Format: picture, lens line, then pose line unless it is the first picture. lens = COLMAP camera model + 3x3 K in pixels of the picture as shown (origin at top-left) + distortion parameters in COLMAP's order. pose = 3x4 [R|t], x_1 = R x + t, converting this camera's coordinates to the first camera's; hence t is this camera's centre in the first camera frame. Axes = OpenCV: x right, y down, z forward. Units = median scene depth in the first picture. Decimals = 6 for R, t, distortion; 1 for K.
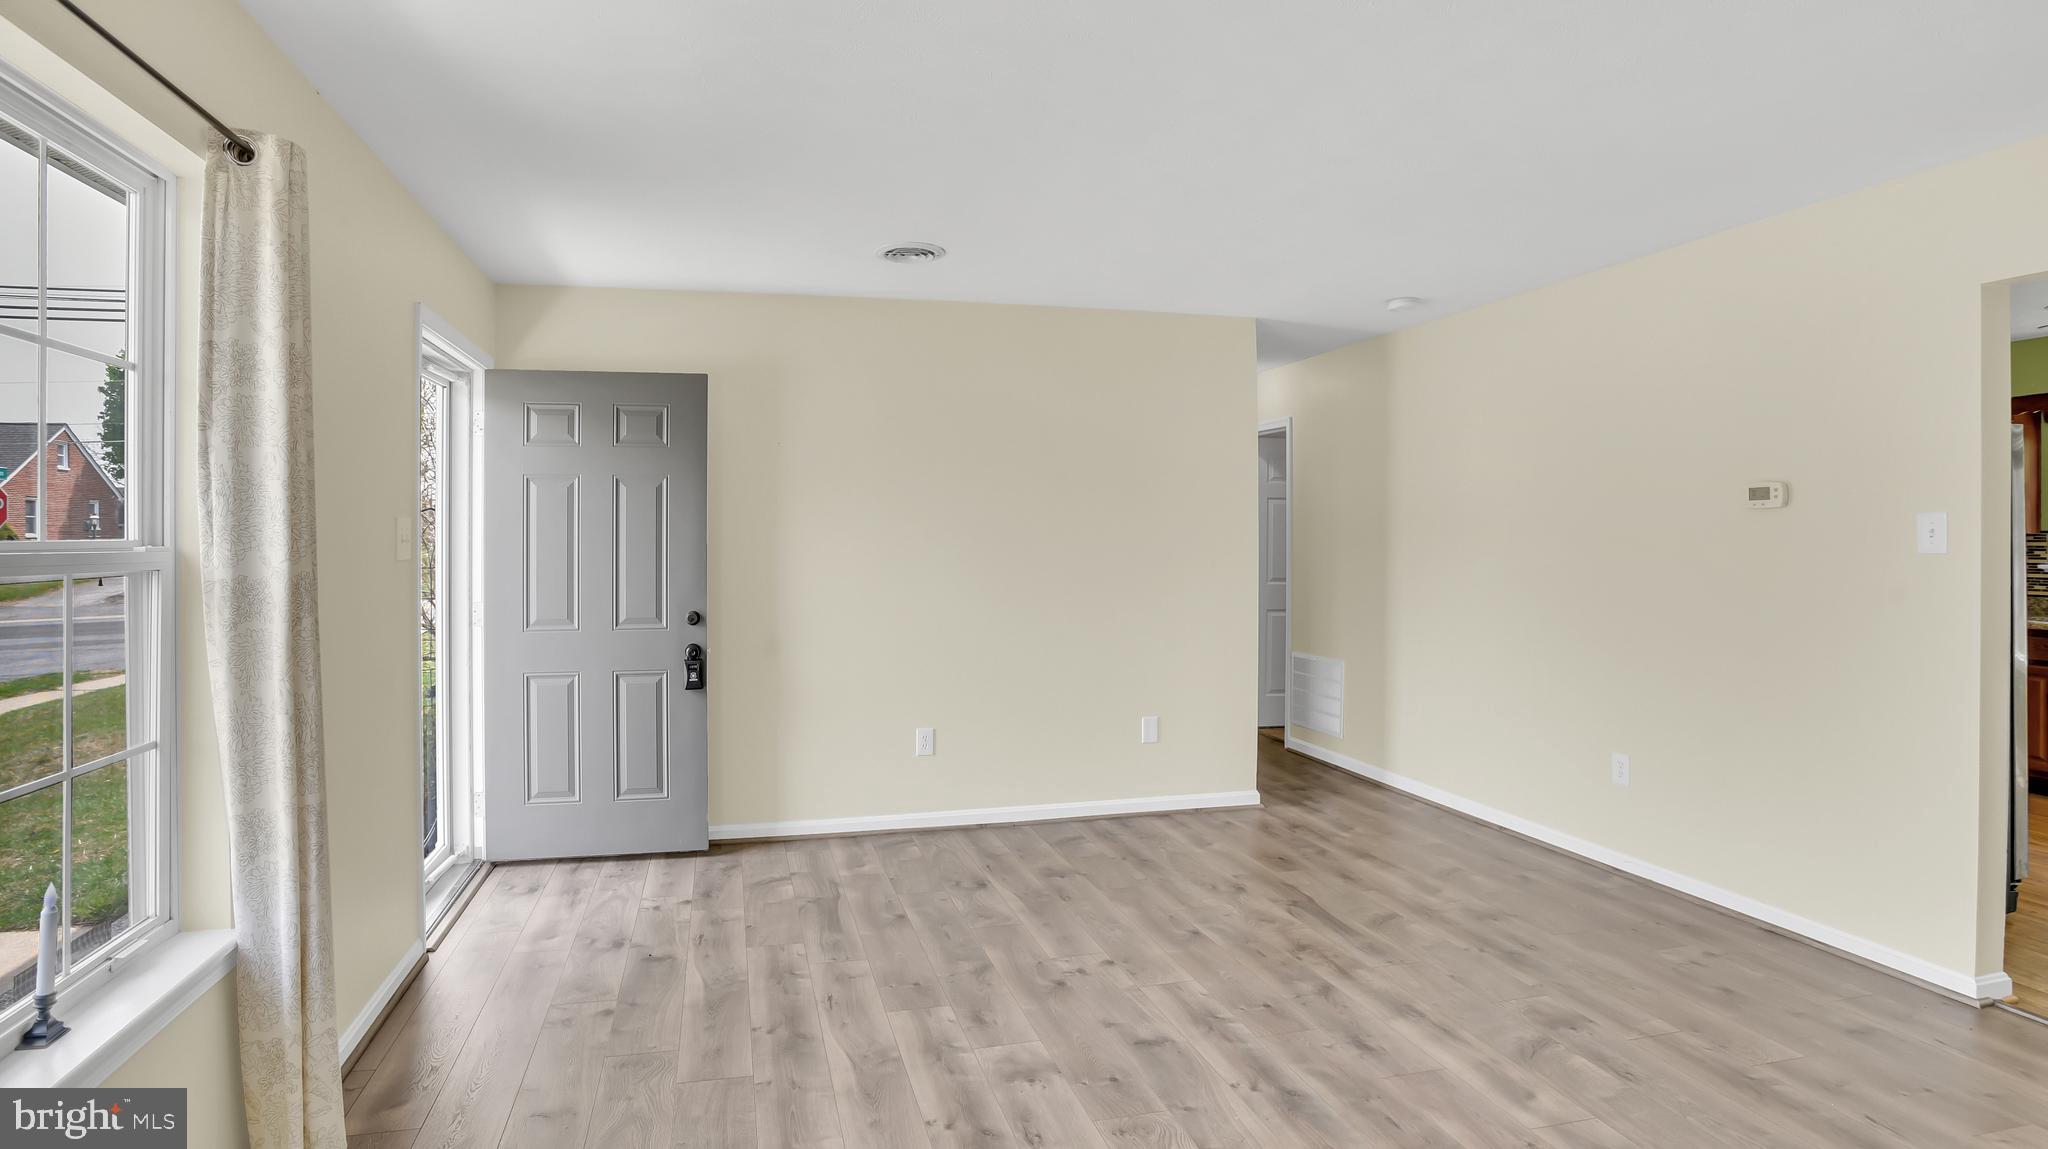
lens RADIAL K [[1018.7, 0, 974.4], [0, 1018.7, 541.4], [0, 0, 1]] dist [-0.051508, 0.016593]
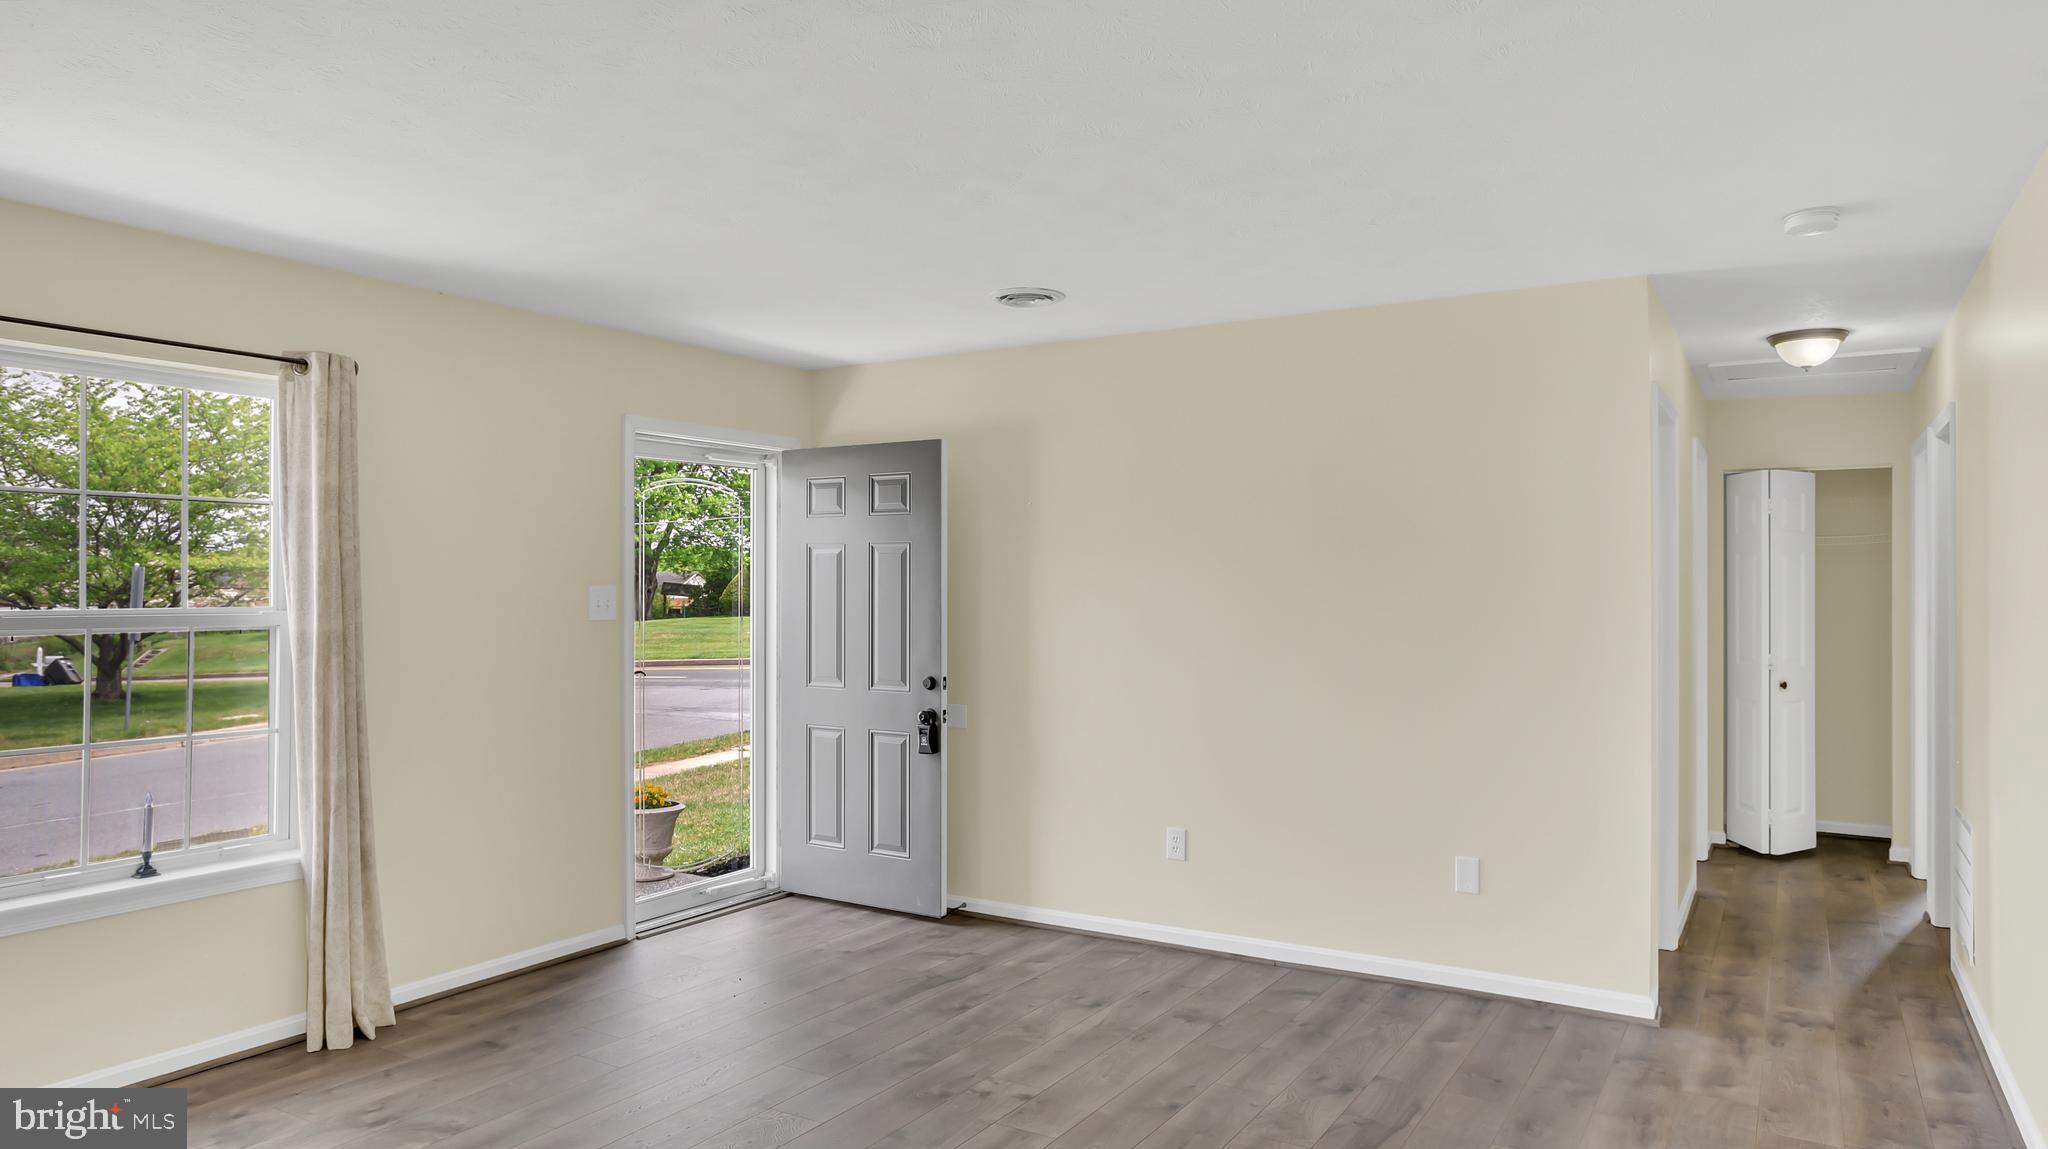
lens RADIAL K [[1289.0, 0, 1015.3], [0, 1289.0, 584.1], [0, 0, 1]] dist [-0.030464, 0.038064]
pose [[0.709602, 0.000337, -0.704603, 0.730896], [-0.006039, 0.999966, -0.005604, -0.016471], [0.704577, 0.008232, 0.709580, 0.162004]]
